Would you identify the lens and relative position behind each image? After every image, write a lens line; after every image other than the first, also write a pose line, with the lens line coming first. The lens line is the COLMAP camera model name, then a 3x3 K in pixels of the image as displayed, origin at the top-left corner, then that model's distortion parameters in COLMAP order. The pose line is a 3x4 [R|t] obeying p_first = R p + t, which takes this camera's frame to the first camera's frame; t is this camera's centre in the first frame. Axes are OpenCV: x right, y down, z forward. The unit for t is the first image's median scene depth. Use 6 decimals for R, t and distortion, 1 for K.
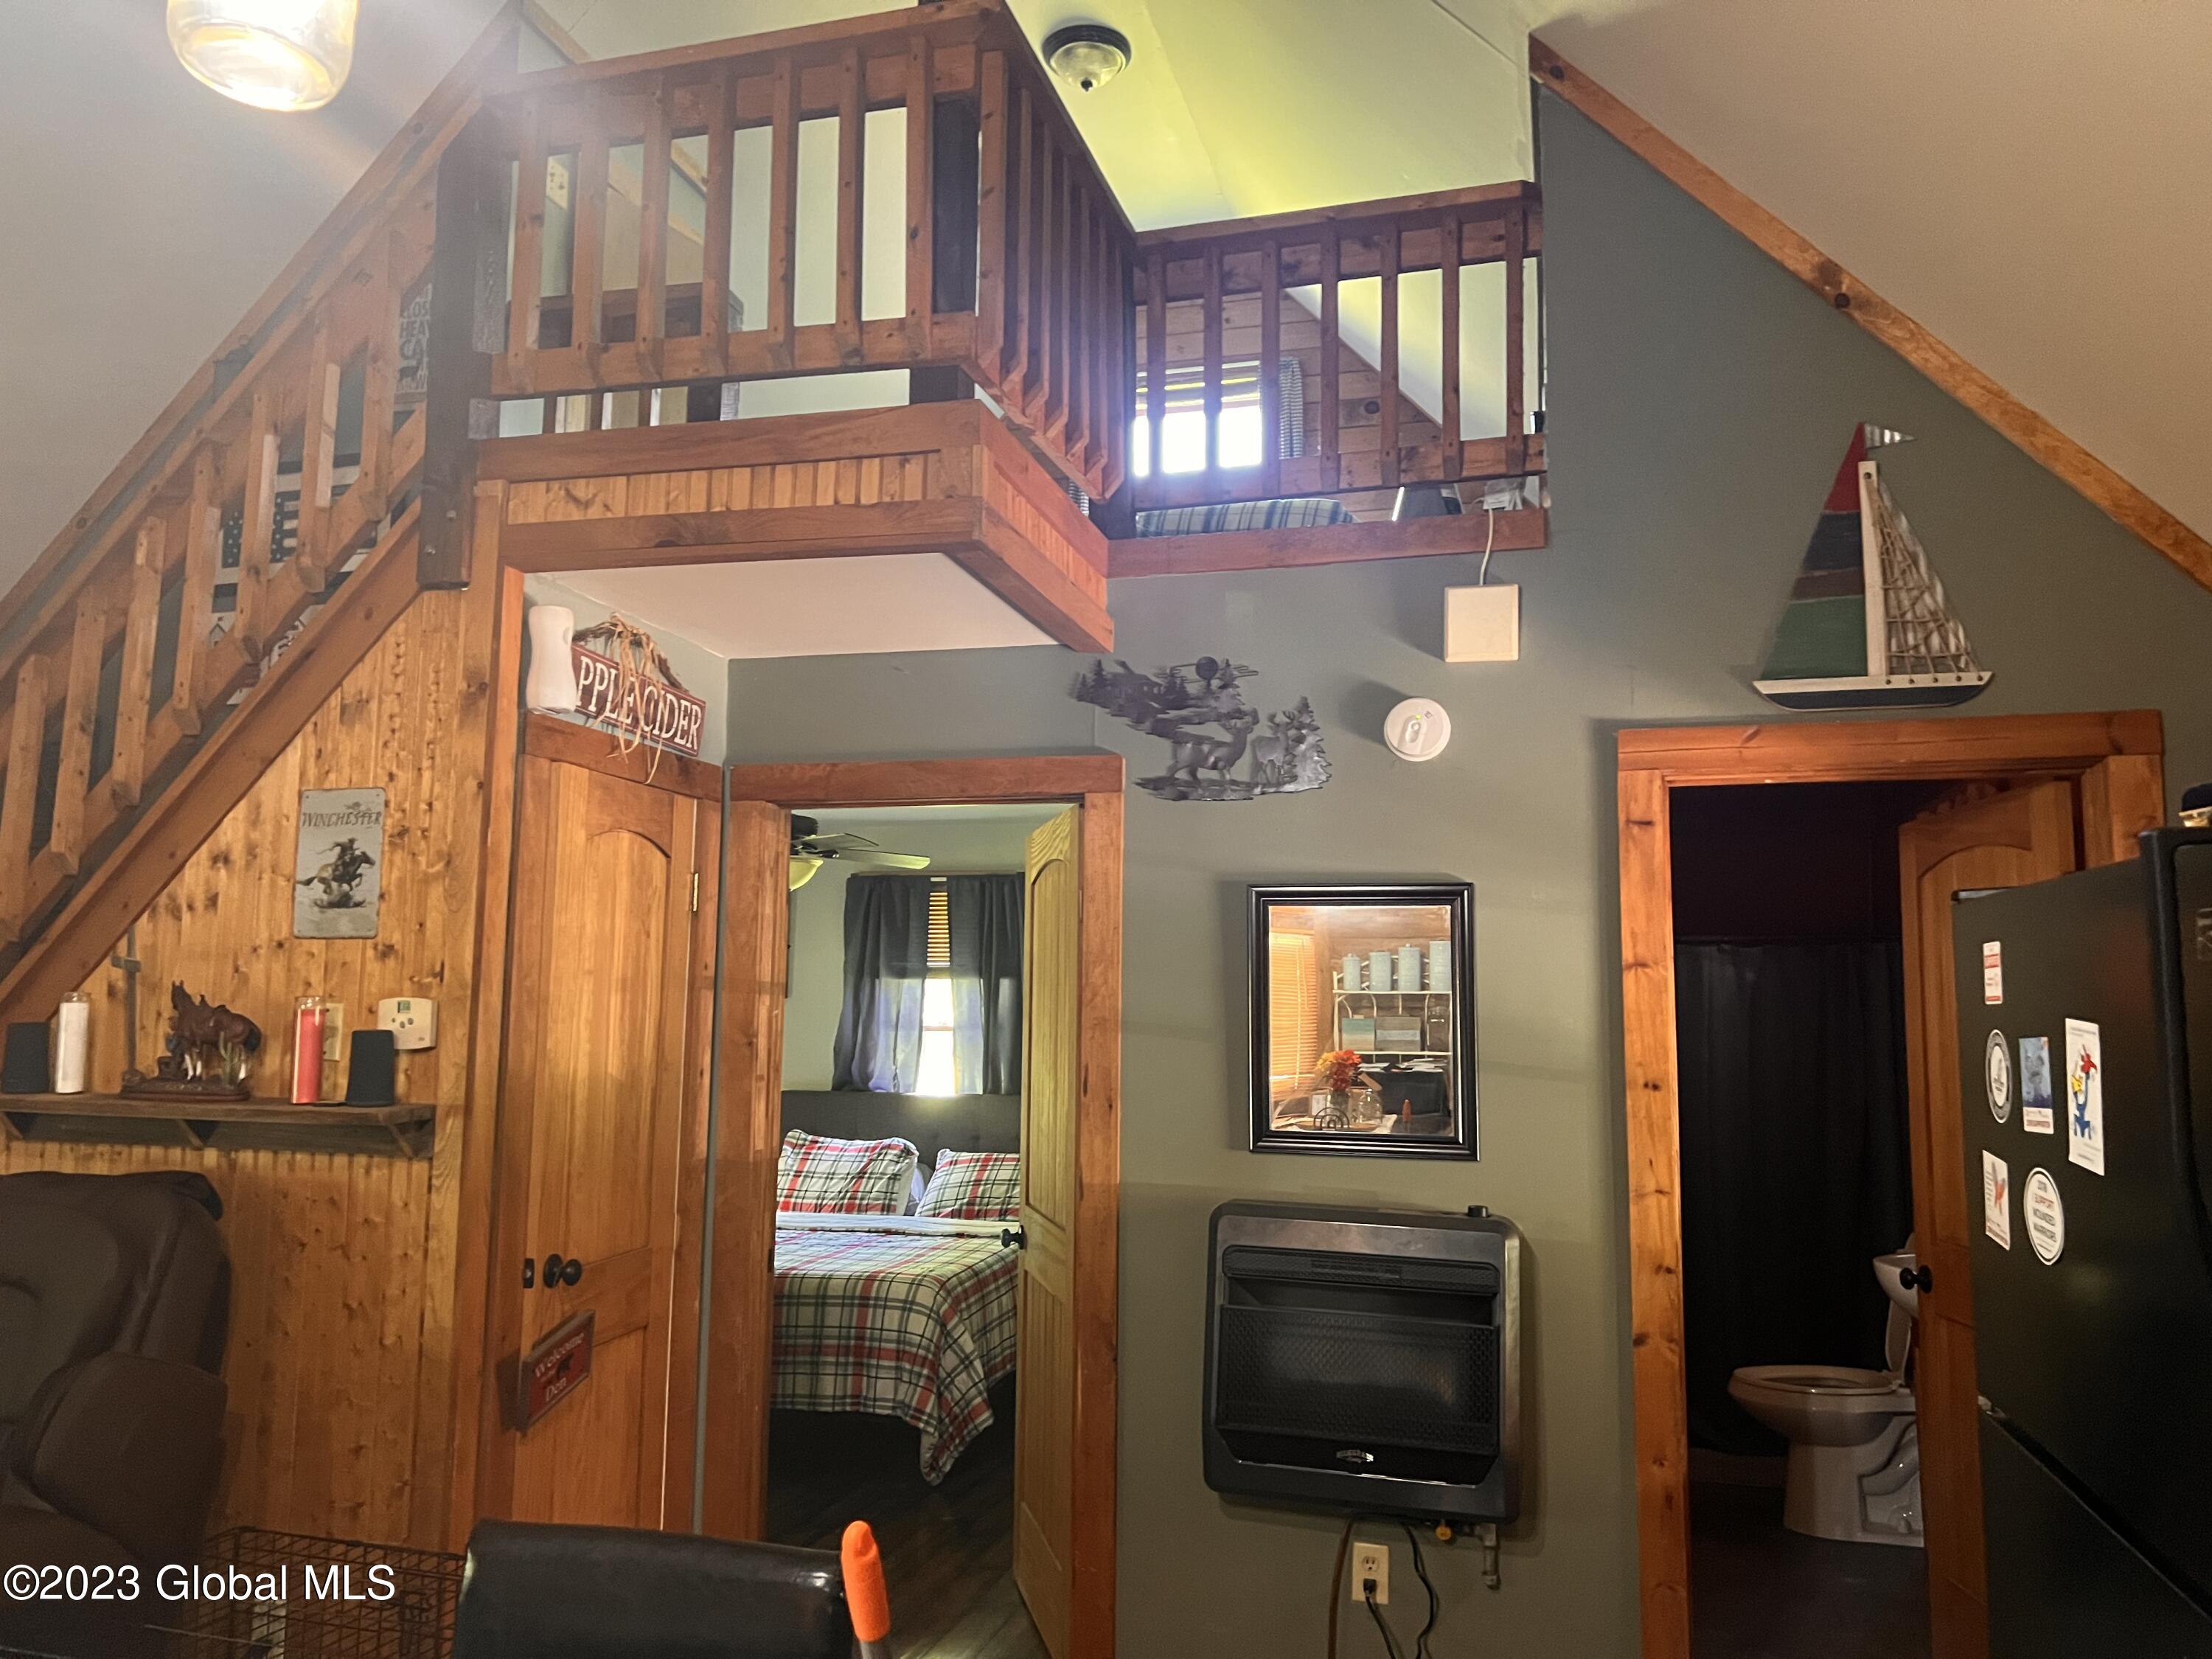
lens RADIAL K [[1674.8, 0, 1107.0], [0, 1674.8, 820.7], [0, 0, 1]] dist [0.053603, -0.044019]
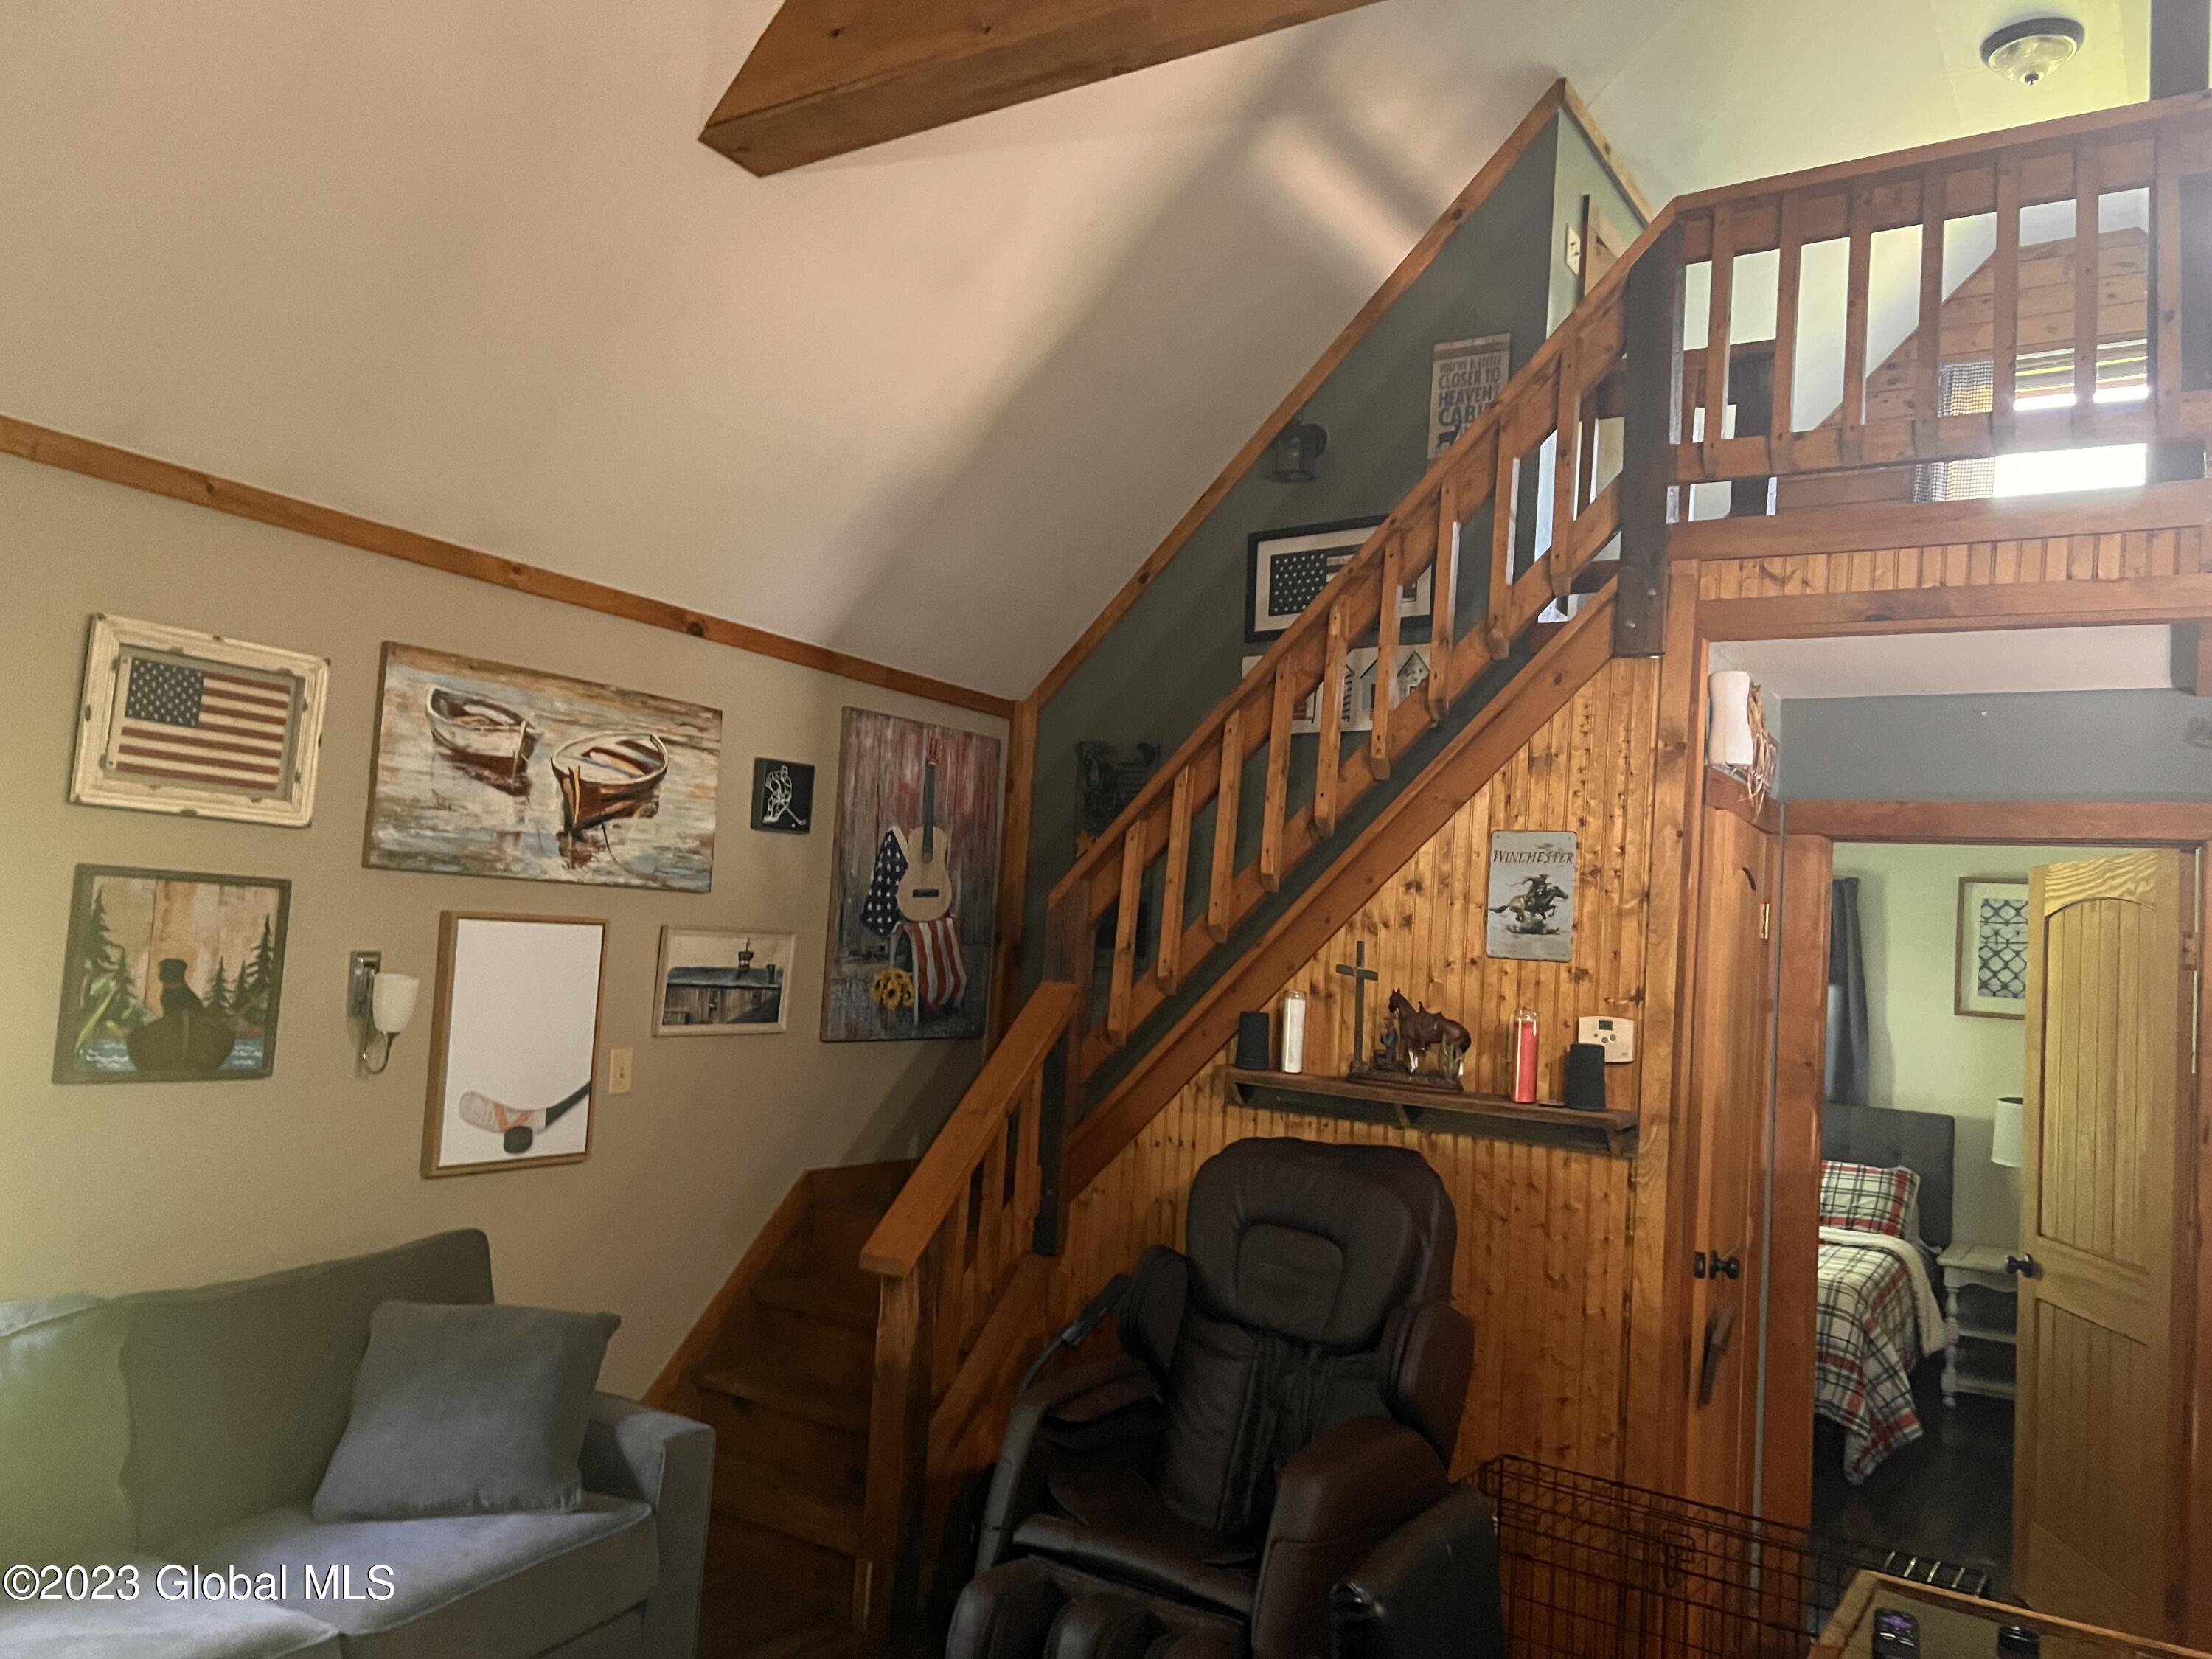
lens RADIAL K [[1674.8, 0, 1103.7], [0, 1674.8, 833.2], [0, 0, 1]] dist [0.053603, -0.044019]
pose [[0.951623, 0.027202, -0.306061, -0.375990], [-0.017274, 0.999235, 0.035099, -0.052151], [0.306782, -0.028114, 0.951365, -0.184118]]
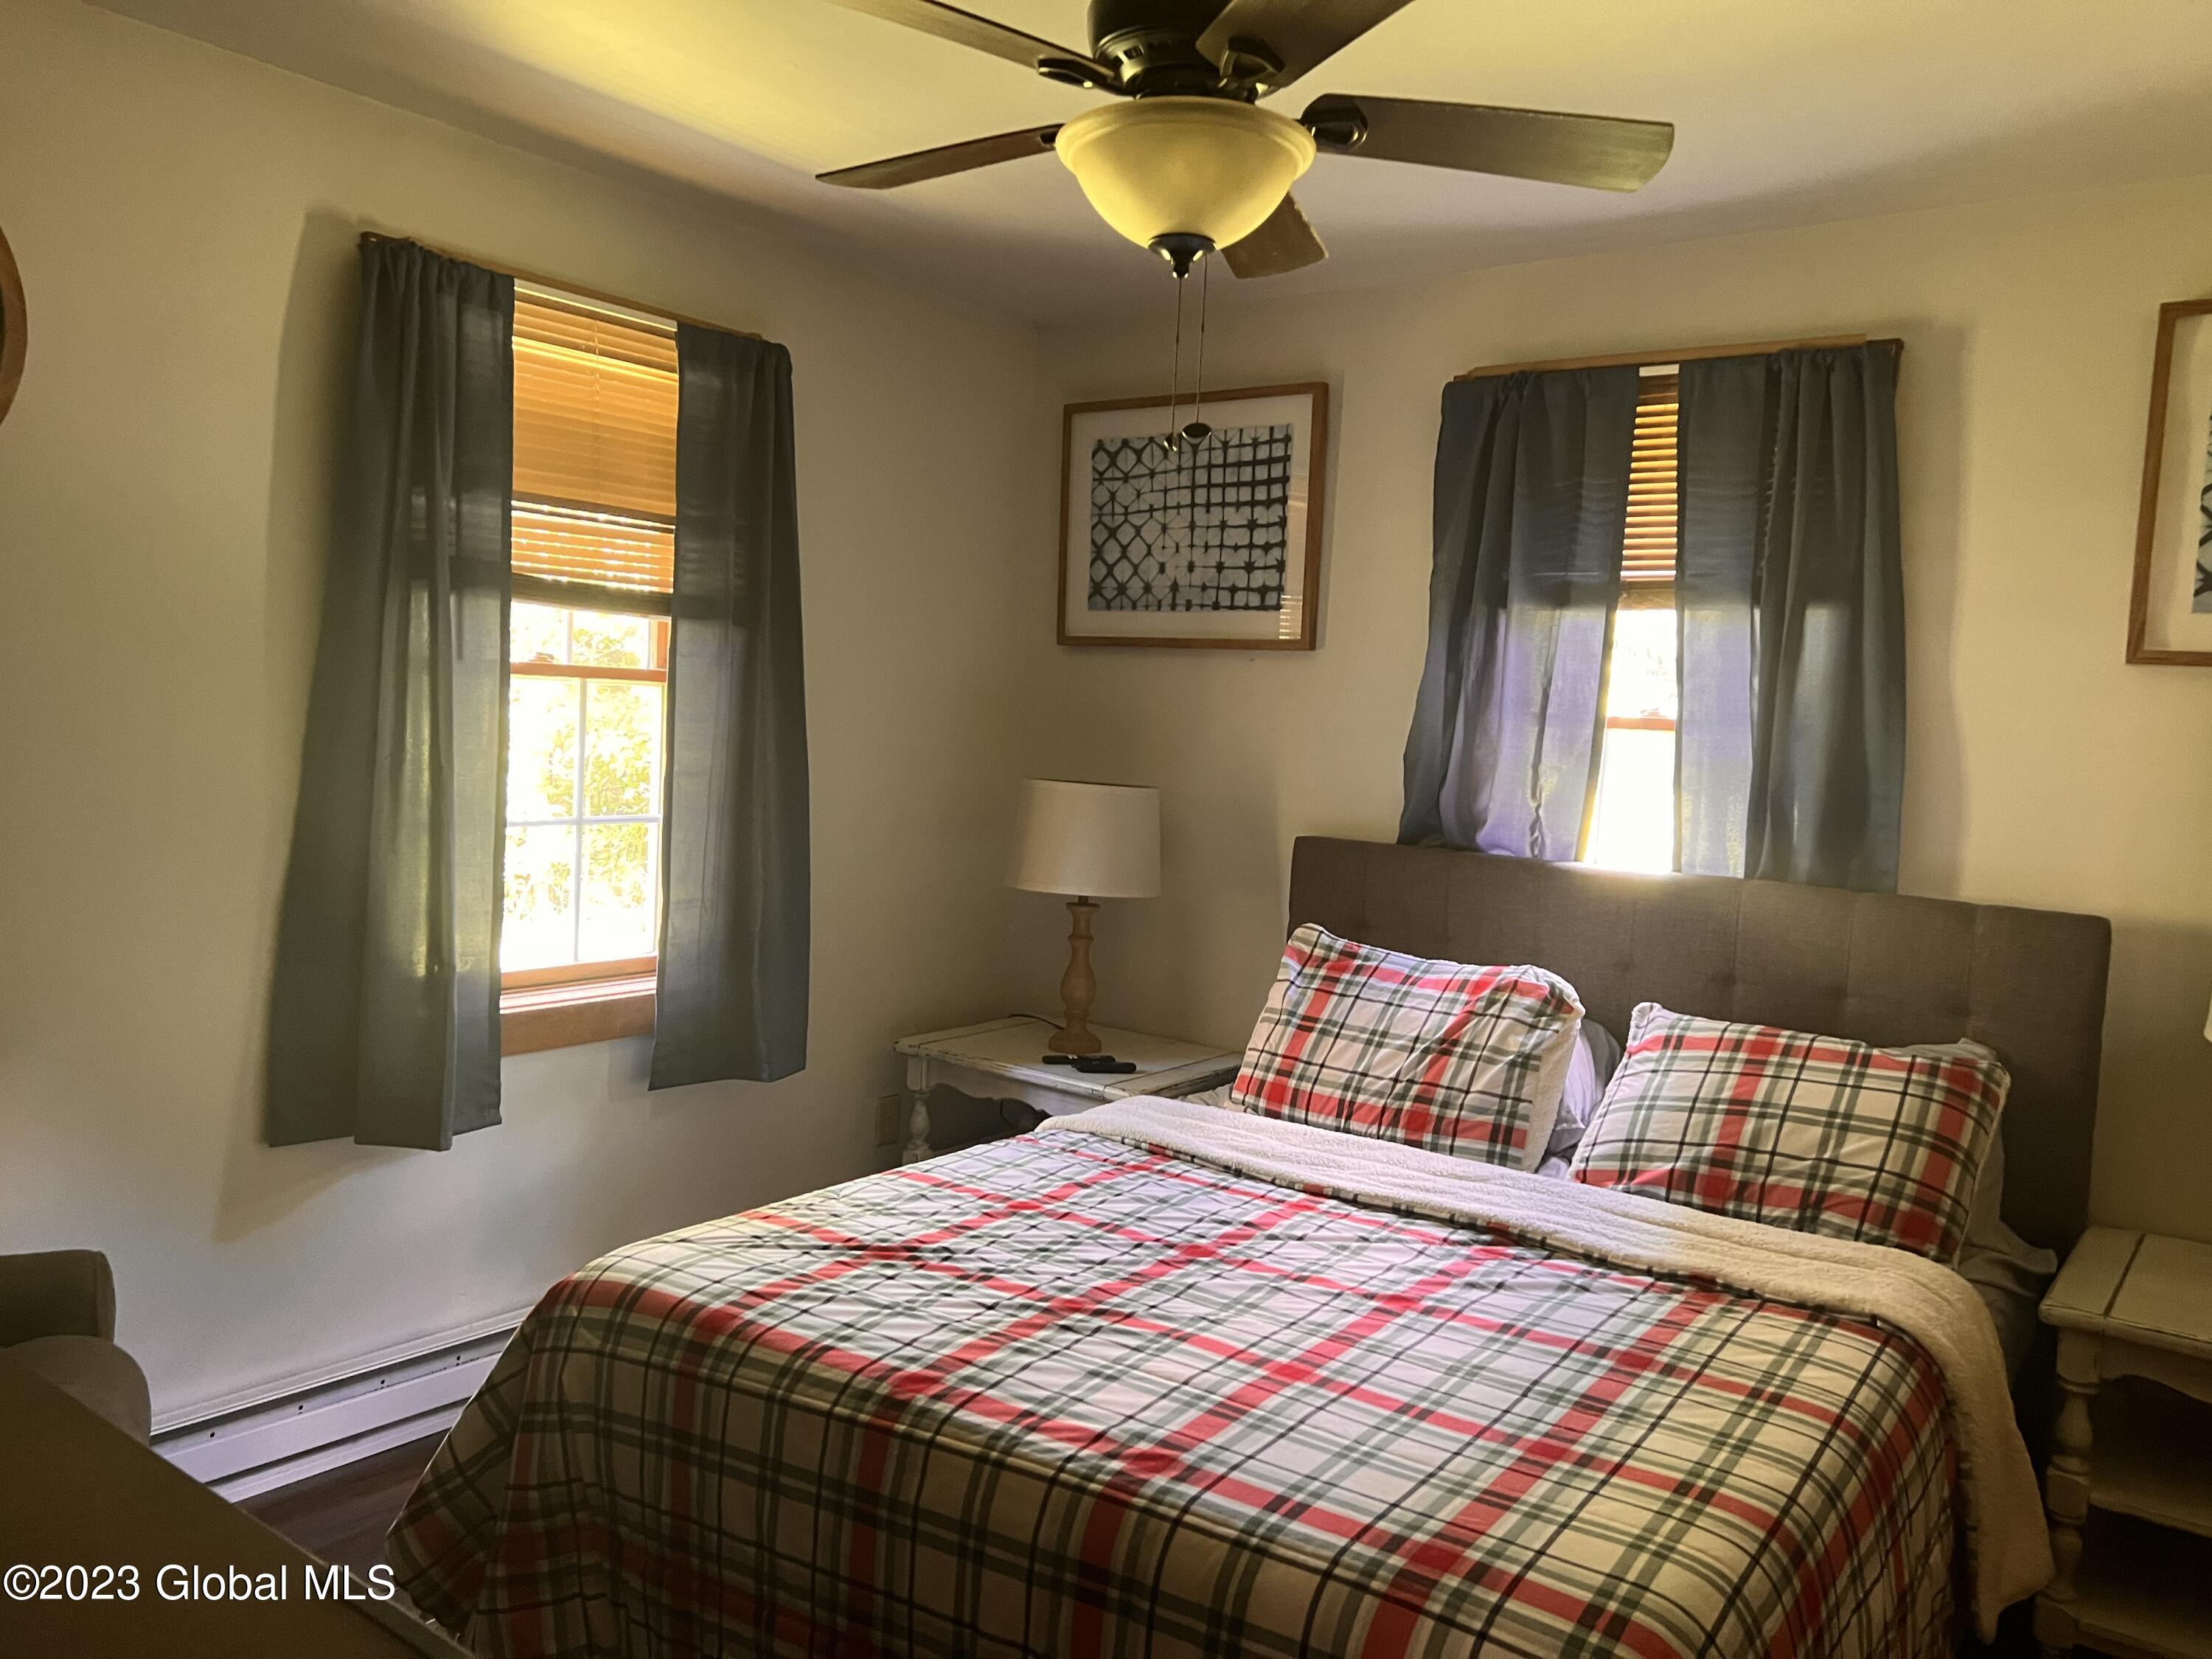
lens RADIAL K [[1674.8, 0, 1119.2], [0, 1674.8, 810.6], [0, 0, 1]] dist [0.053603, -0.044019]
pose [[0.930556, 0.055792, -0.361874, -0.152714], [0.002772, 0.987221, 0.159334, 0.174596], [0.366139, -0.149273, 0.918510, 1.240406]]
